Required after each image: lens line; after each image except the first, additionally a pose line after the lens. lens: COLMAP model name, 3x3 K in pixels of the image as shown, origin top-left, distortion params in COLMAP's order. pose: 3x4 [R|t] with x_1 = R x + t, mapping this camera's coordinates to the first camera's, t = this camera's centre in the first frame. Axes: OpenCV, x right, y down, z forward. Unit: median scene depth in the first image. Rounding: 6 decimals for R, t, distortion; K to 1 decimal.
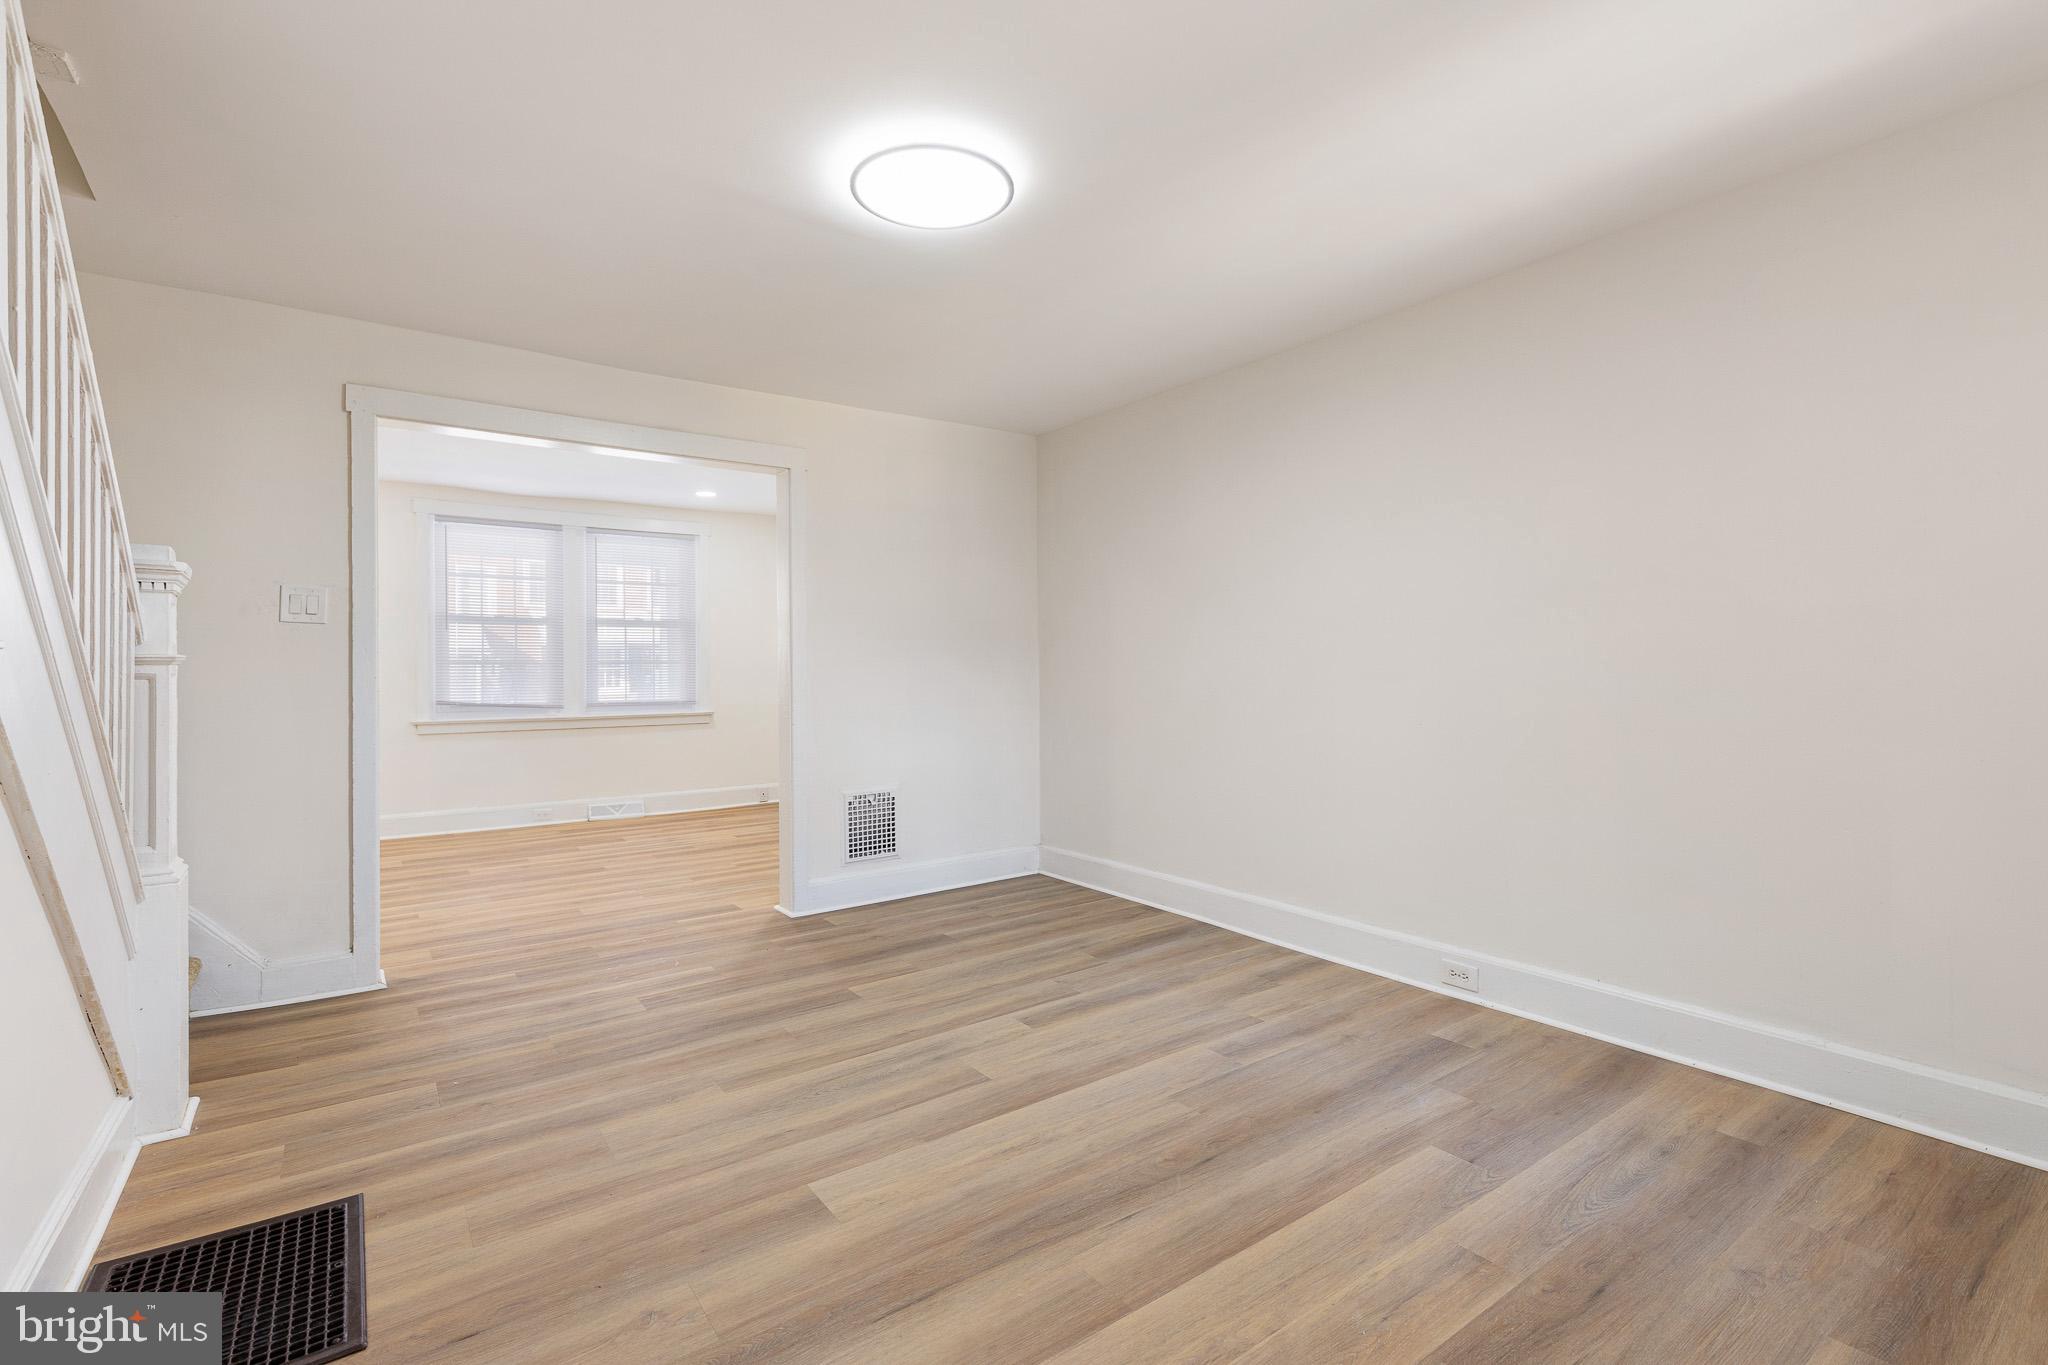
lens RADIAL K [[939.7, 0, 1023.2], [0, 939.7, 672.3], [0, 0, 1]] dist [0.008571, -0.001451]
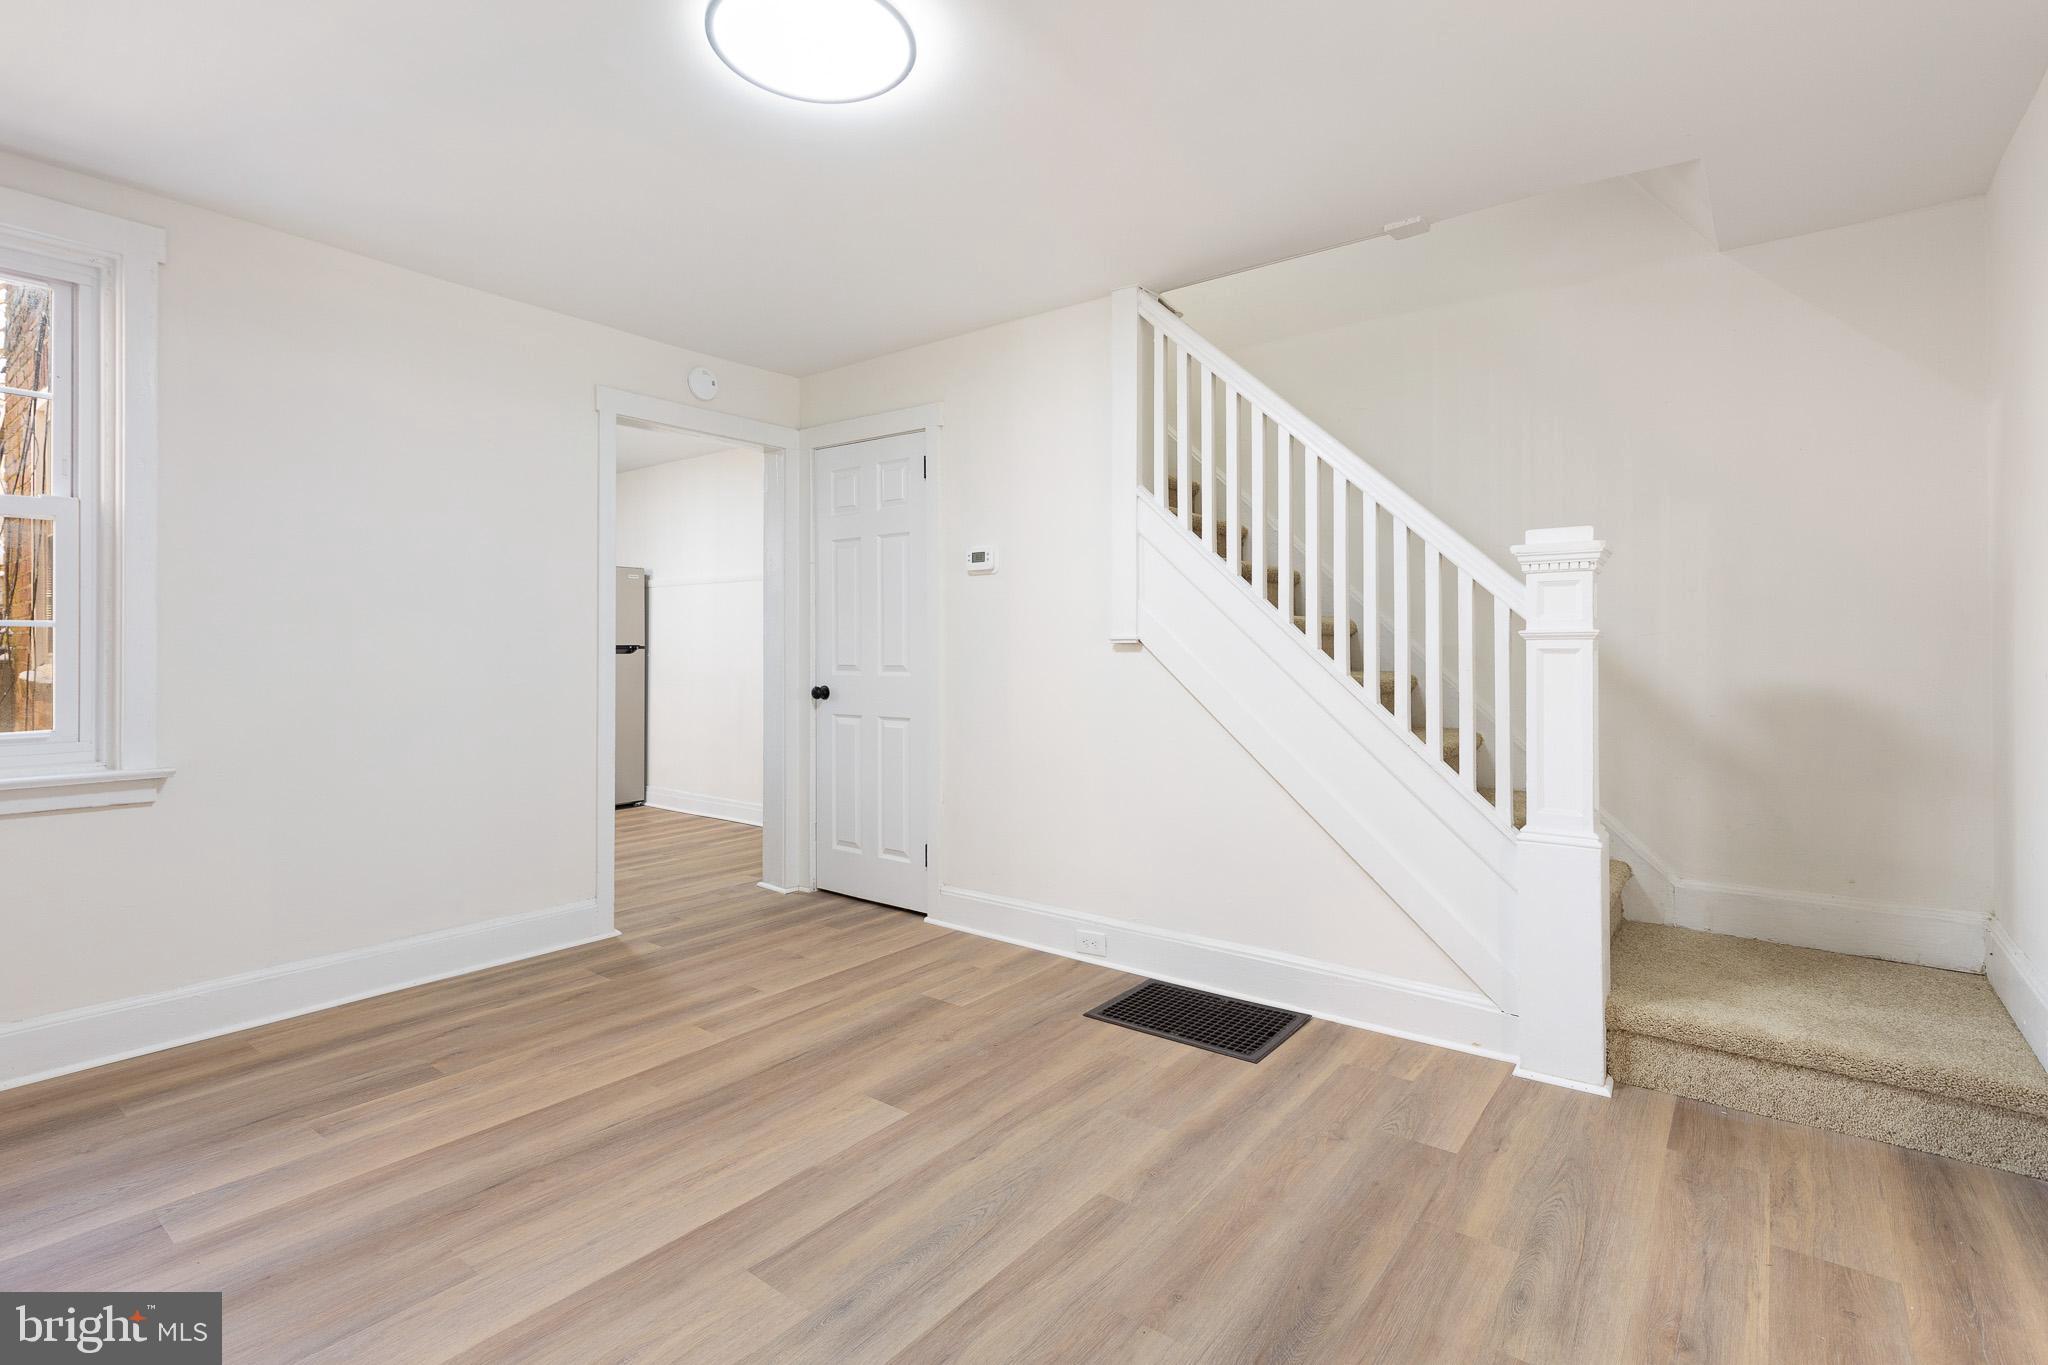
lens RADIAL K [[939.7, 0, 1012.9], [0, 939.7, 640.7], [0, 0, 1]] dist [0.008571, -0.001451]
pose [[-0.958587, 0.006935, -0.284714, -0.030973], [0.007870, 0.999967, -0.002142, -0.011098], [0.284689, -0.004294, -0.958610, 1.947330]]
